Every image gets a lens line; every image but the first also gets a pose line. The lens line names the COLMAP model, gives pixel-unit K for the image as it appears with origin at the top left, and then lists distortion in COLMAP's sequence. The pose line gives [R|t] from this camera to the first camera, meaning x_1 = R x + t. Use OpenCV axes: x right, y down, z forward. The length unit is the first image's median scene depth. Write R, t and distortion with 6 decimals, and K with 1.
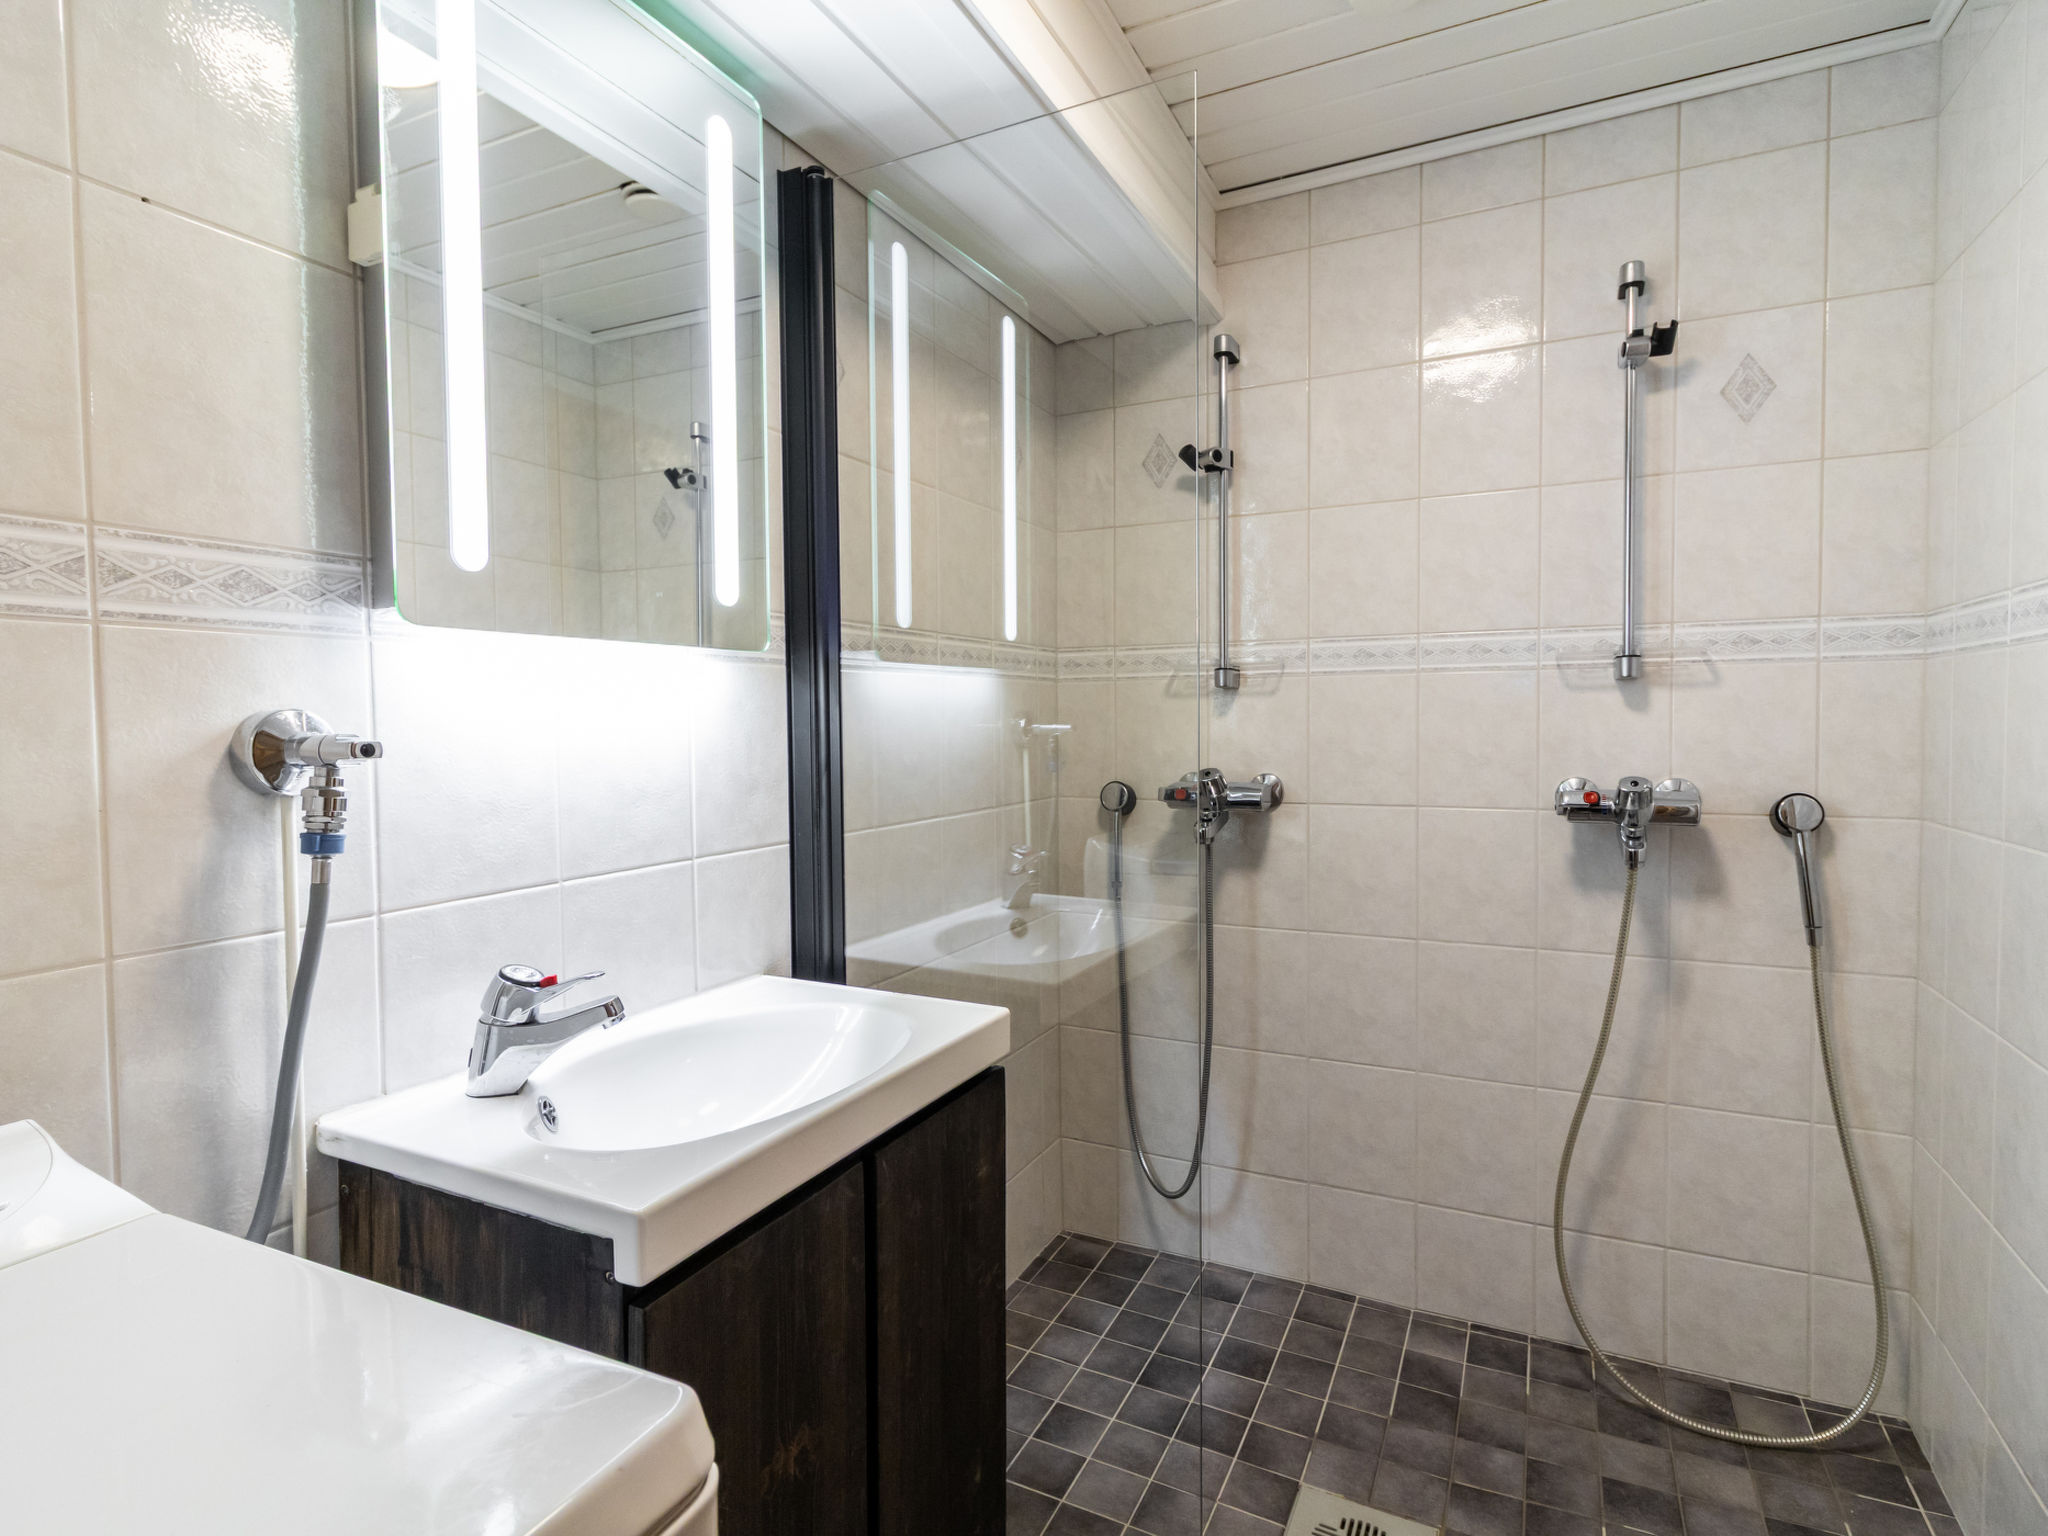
lens RADIAL K [[1068.6, 0, 1024.0], [0, 1068.6, 768.0], [0, 0, 1]] dist [0.006731, 0.000122]
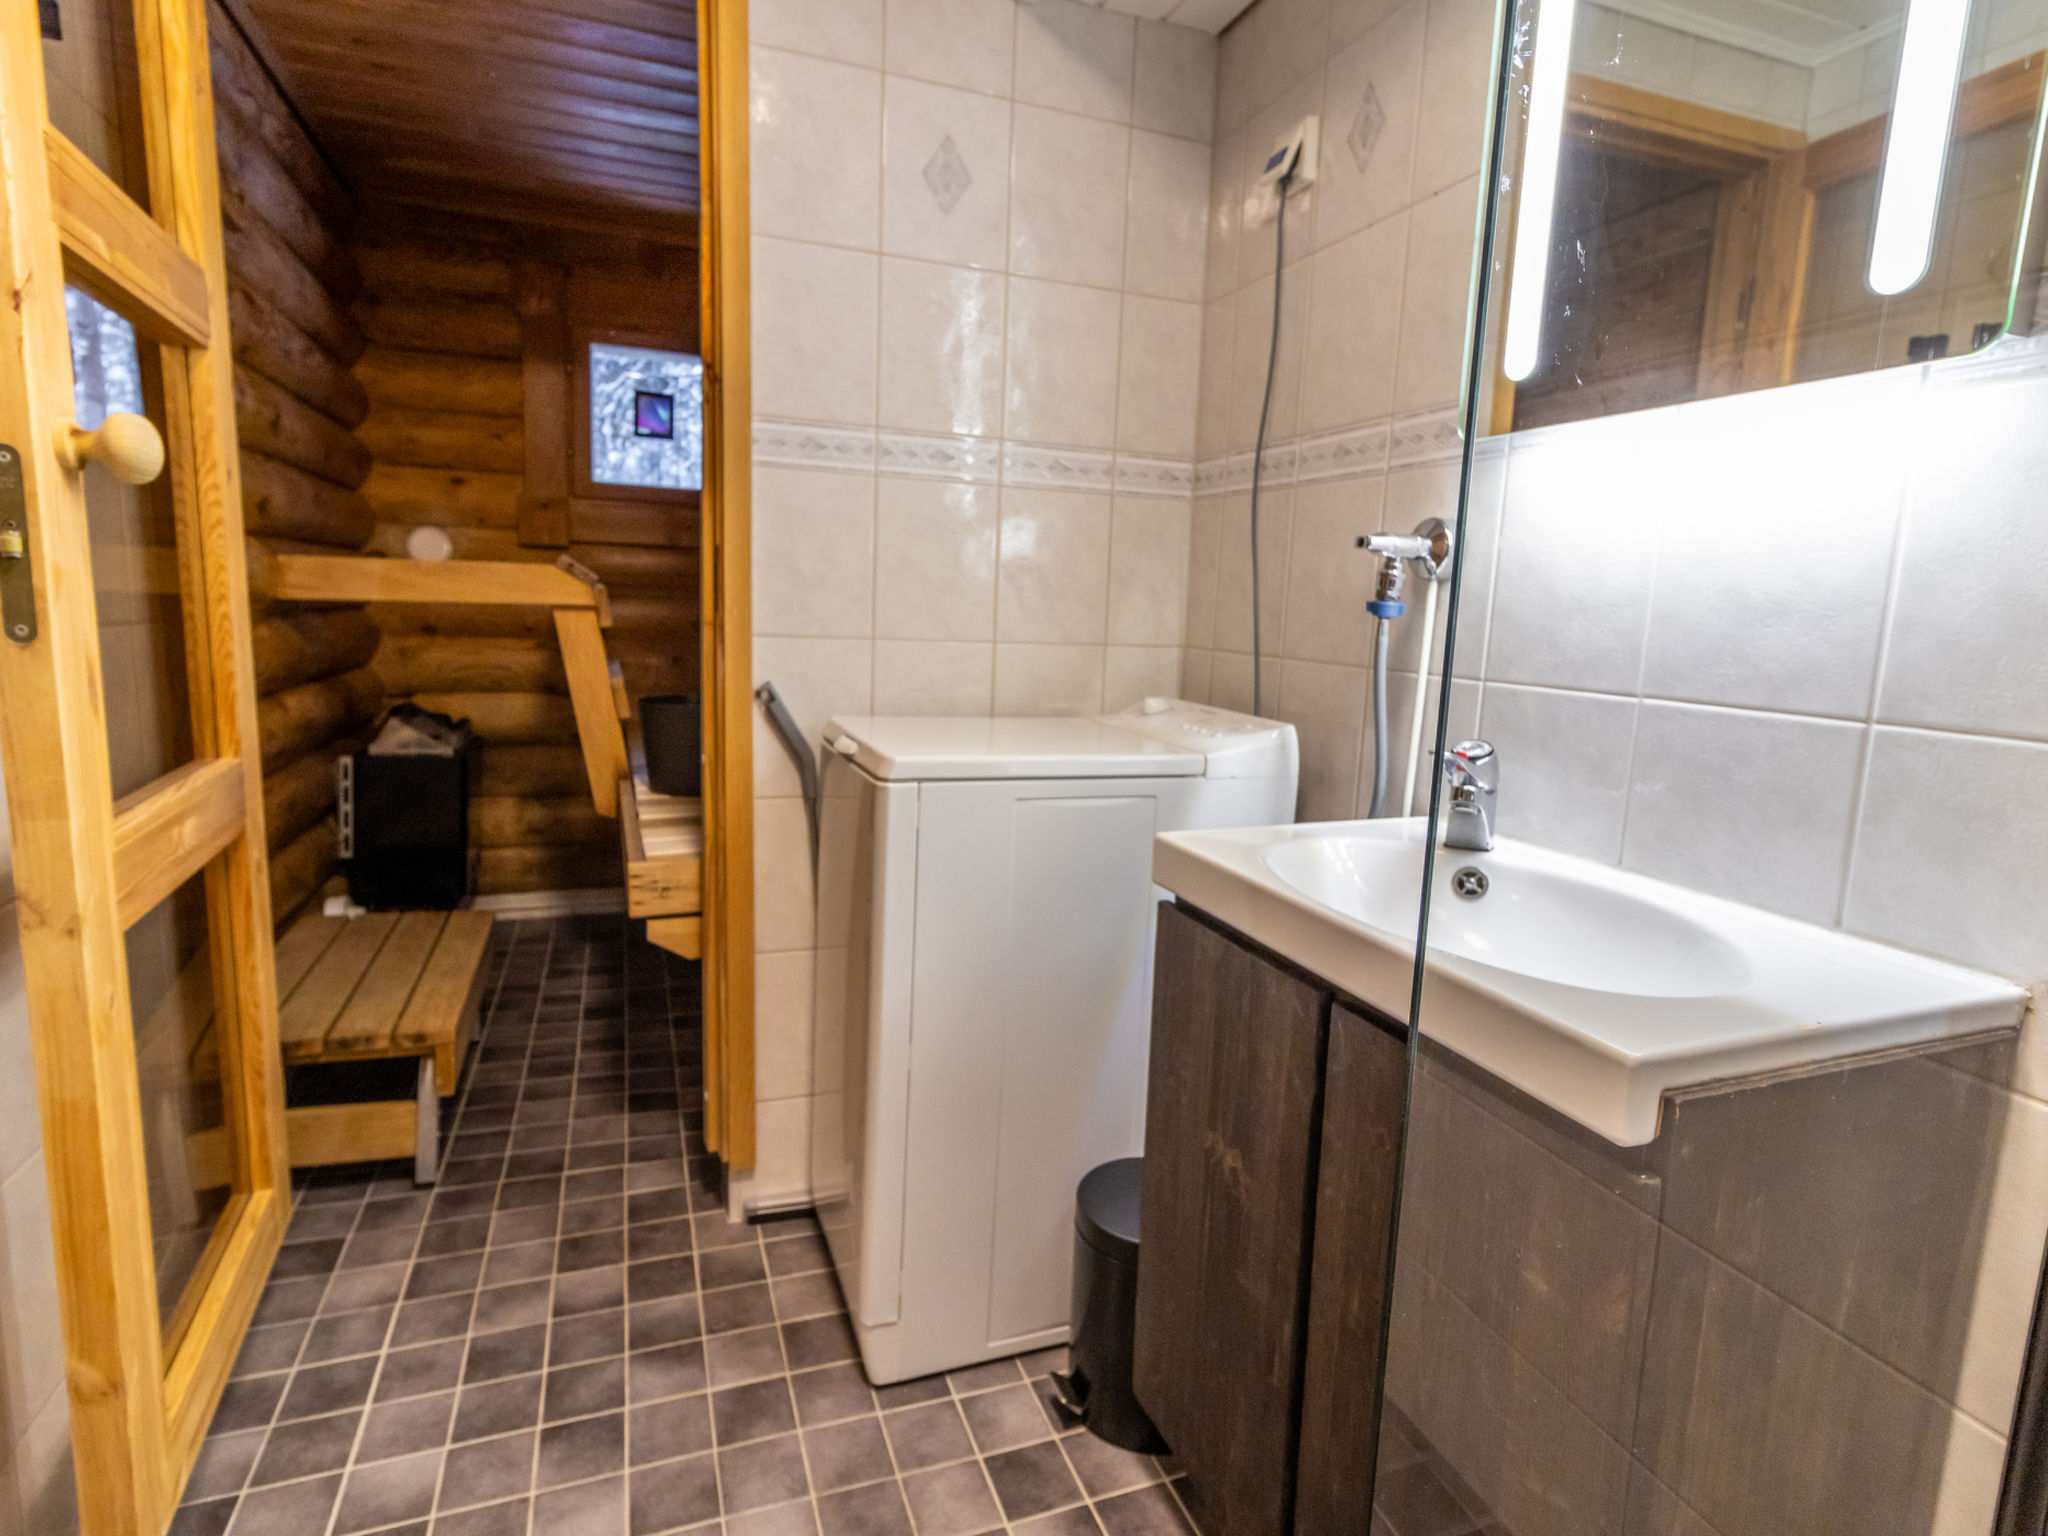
lens RADIAL K [[1068.6, 0, 1024.0], [0, 1068.6, 768.0], [0, 0, 1]] dist [0.006731, 0.000122]
pose [[-0.686558, 0.095734, -0.720745, 0.651672], [-0.064552, 0.979353, 0.191574, 0.029158], [0.724204, 0.178052, -0.666203, 1.403311]]
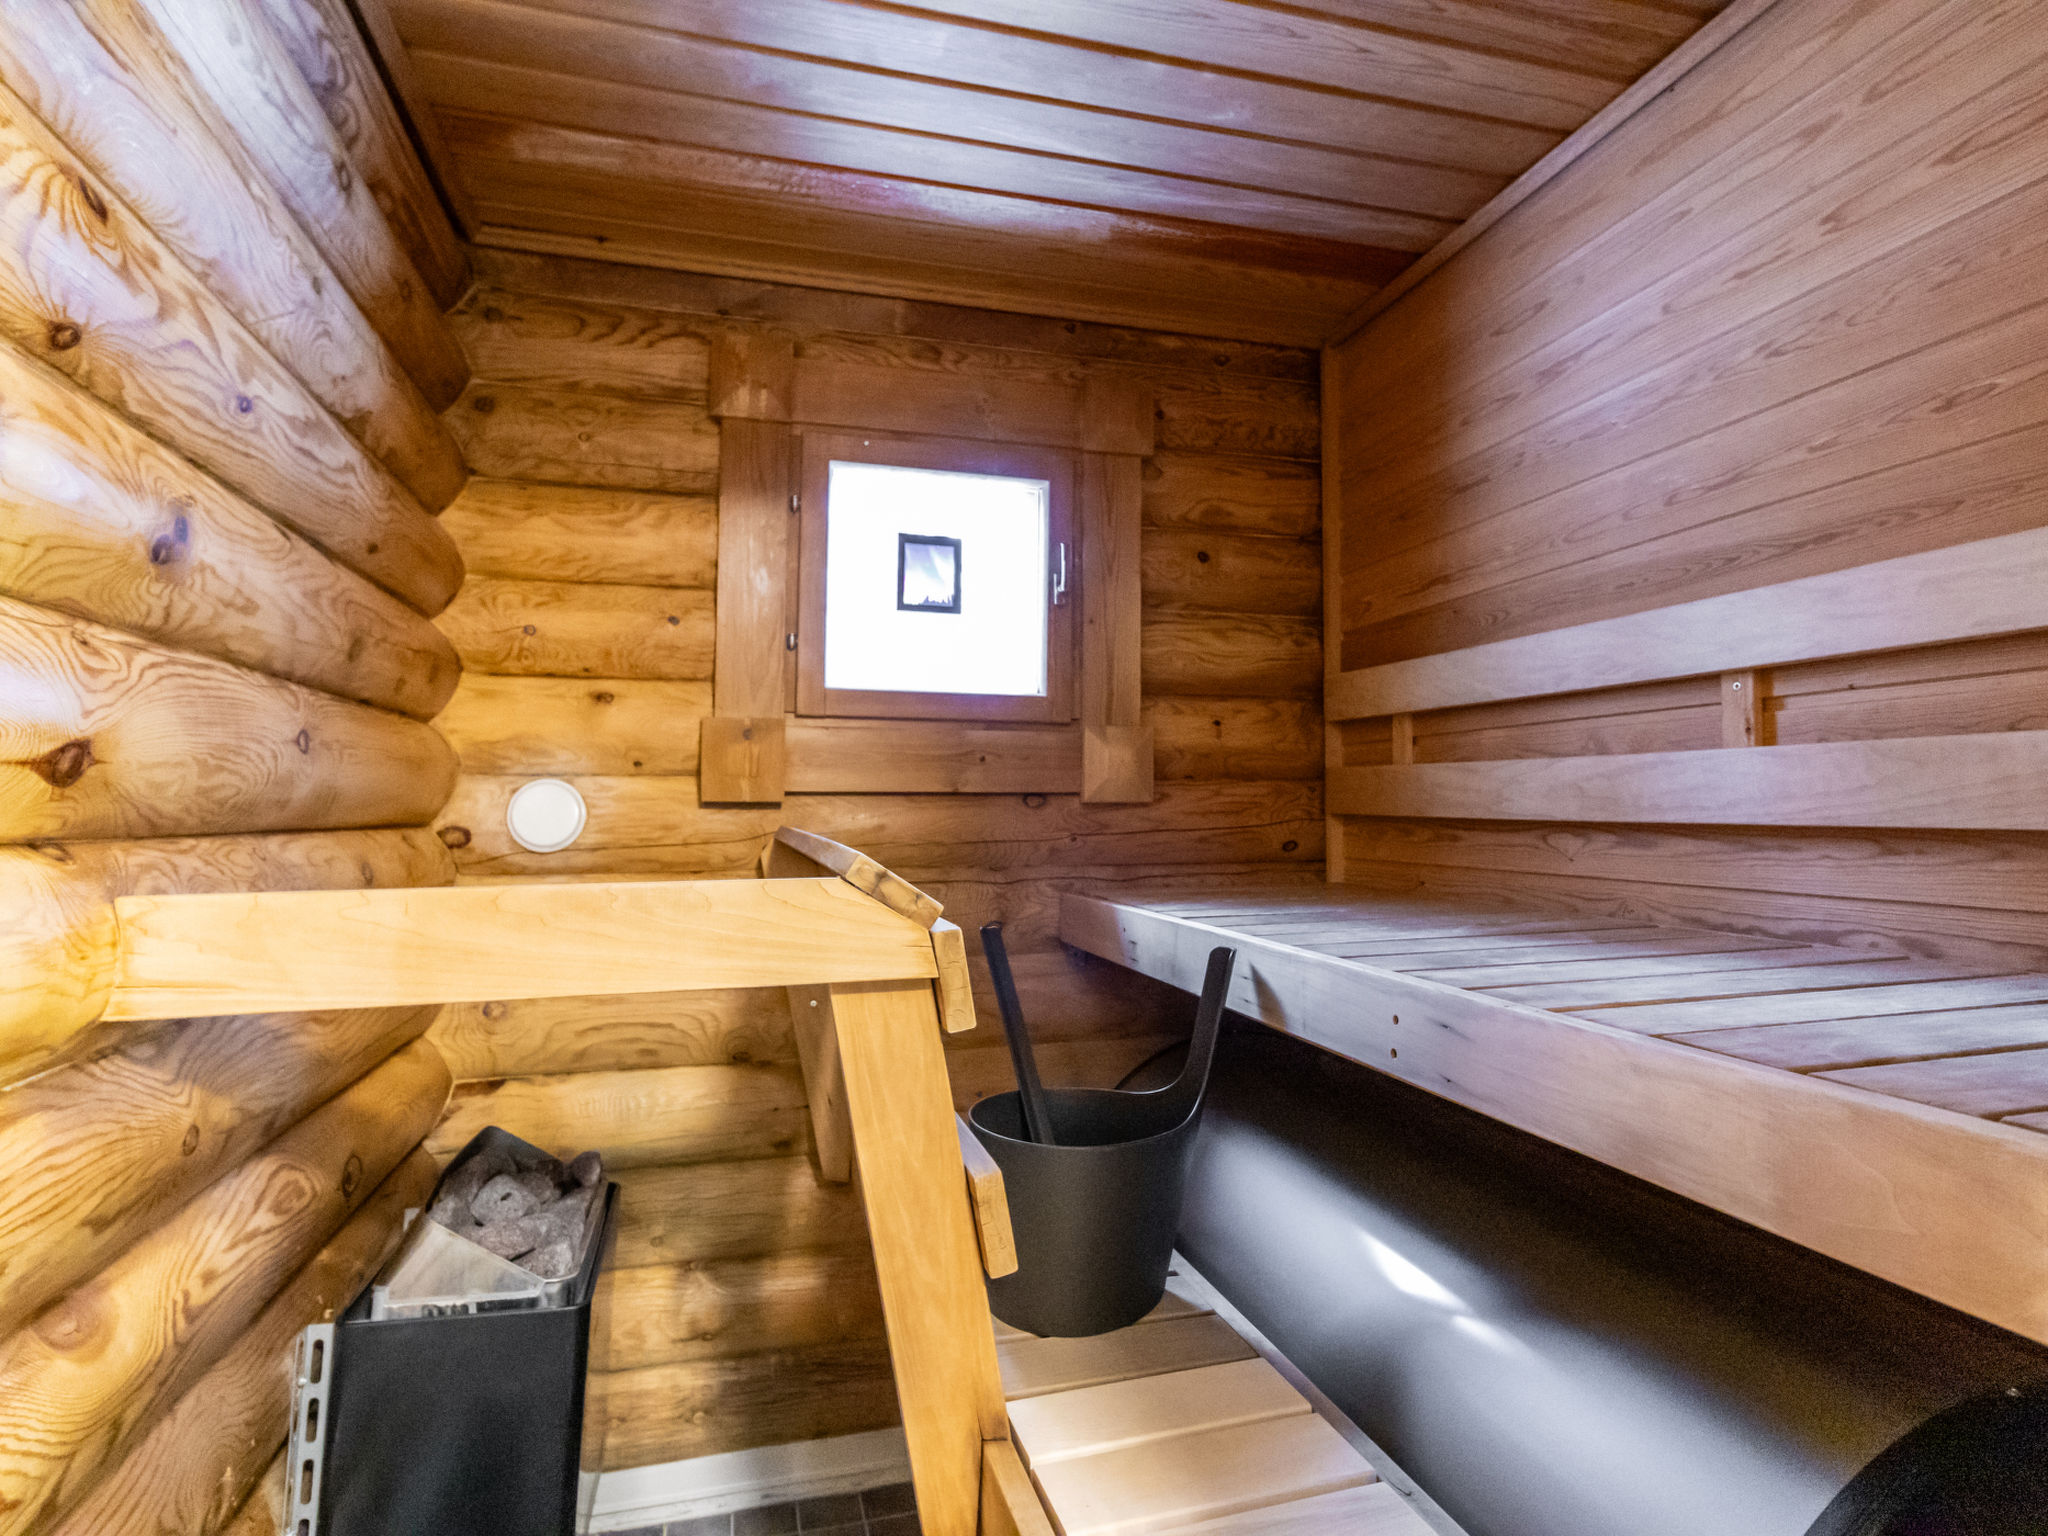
lens RADIAL K [[1068.6, 0, 1024.0], [0, 1068.6, 768.0], [0, 0, 1]] dist [0.006731, 0.000122]
pose [[-0.750234, -0.017247, -0.660948, 0.506244], [-0.025082, 0.999683, 0.002385, 0.024086], [0.660697, 0.018367, -0.750428, 0.974022]]
